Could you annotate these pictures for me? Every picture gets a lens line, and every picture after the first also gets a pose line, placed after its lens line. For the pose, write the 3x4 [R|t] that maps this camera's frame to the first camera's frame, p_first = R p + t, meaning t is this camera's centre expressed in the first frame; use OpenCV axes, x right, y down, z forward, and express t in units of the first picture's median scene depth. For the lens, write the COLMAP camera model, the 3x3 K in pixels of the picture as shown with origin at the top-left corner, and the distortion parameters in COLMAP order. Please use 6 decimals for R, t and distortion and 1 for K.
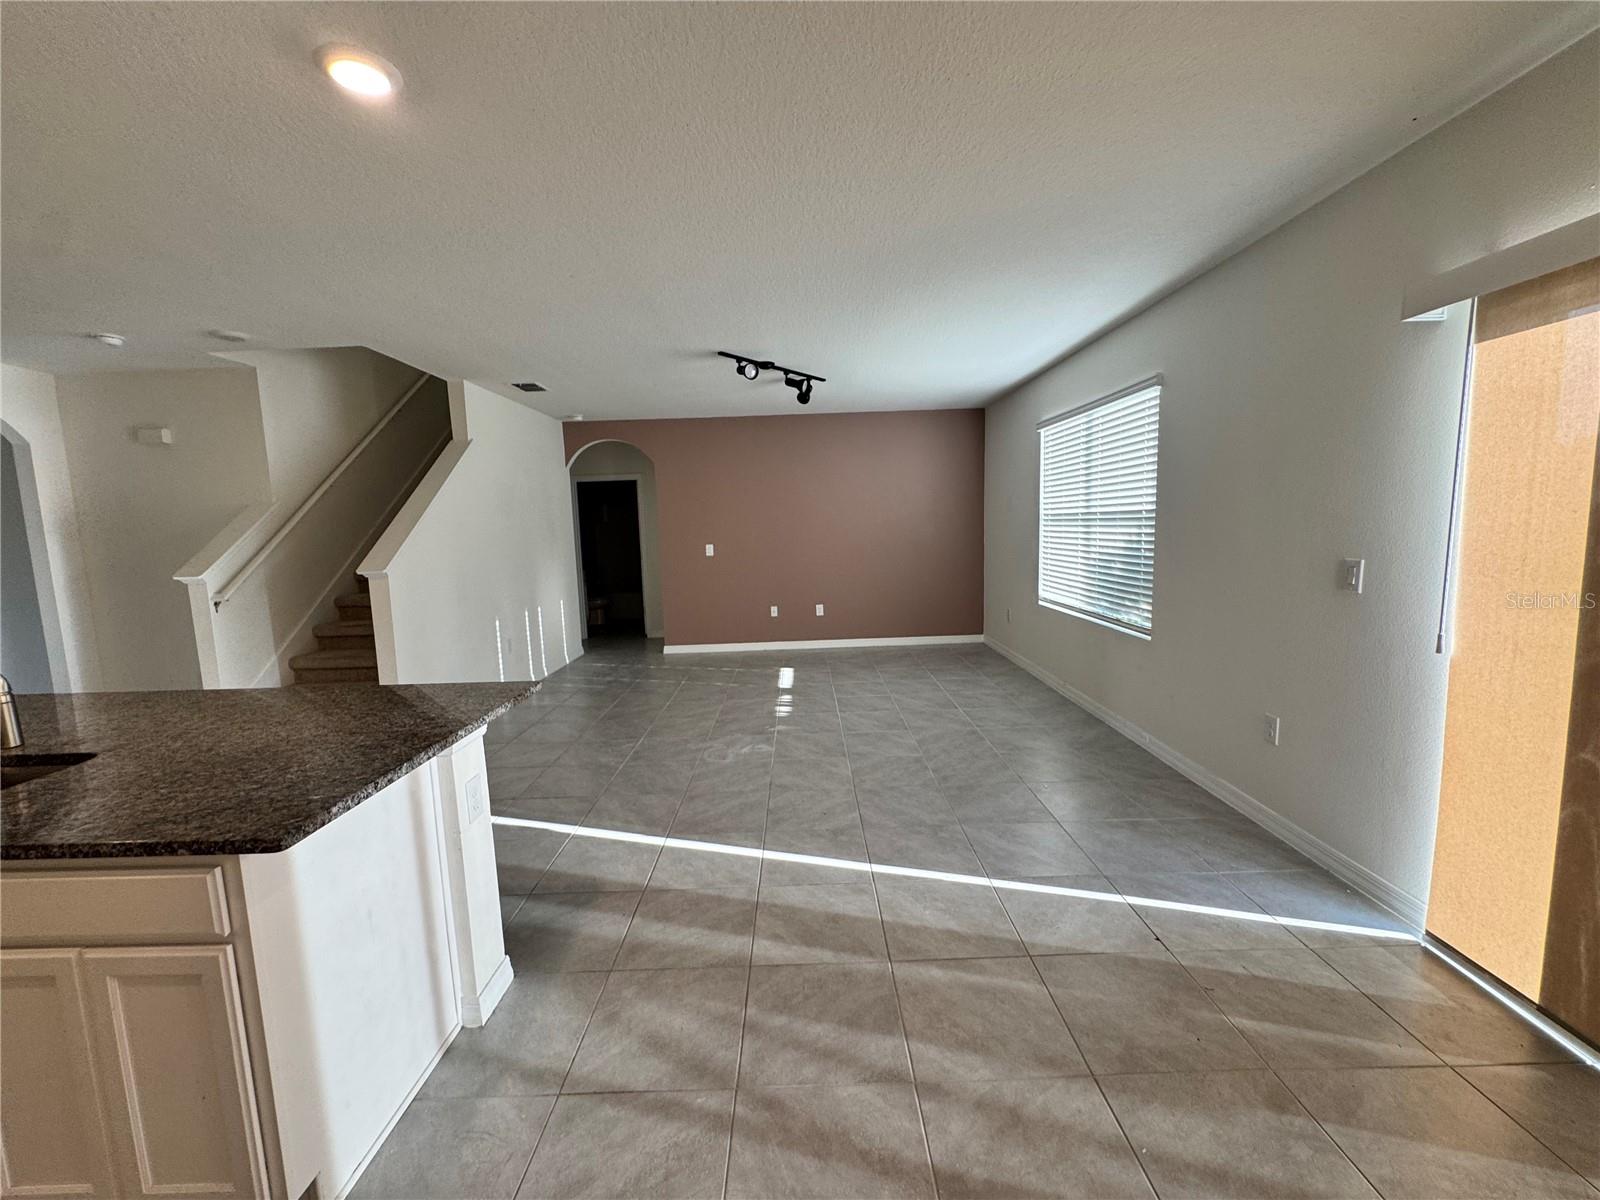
lens RADIAL K [[639.8, 0, 797.0], [0, 639.8, 601.5], [0, 0, 1]] dist [-0.005337, 0.000780]
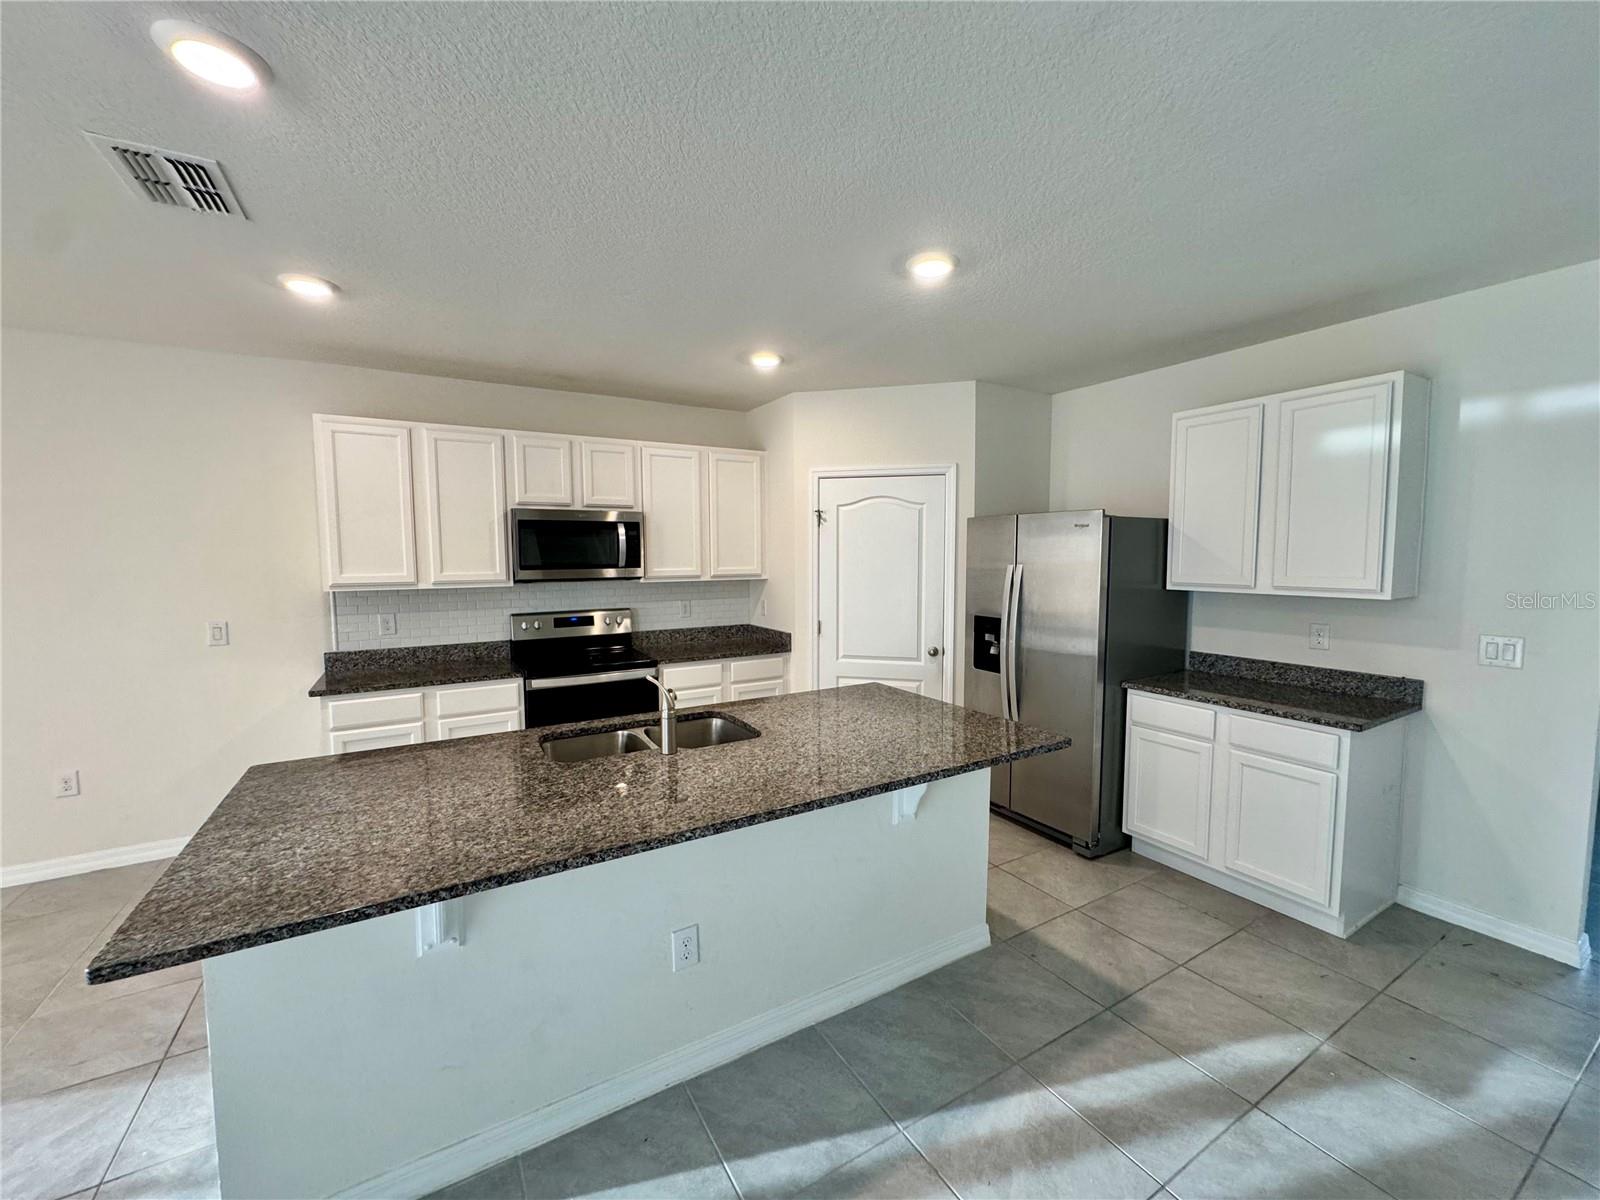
lens RADIAL K [[639.8, 0, 799.2], [0, 639.8, 599.3], [0, 0, 1]] dist [-0.005337, 0.000780]
pose [[-0.858811, 0.074121, -0.506902, -0.328717], [-0.030086, 0.980473, 0.194341, -0.126124], [0.511408, 0.182153, -0.839811, 0.836480]]
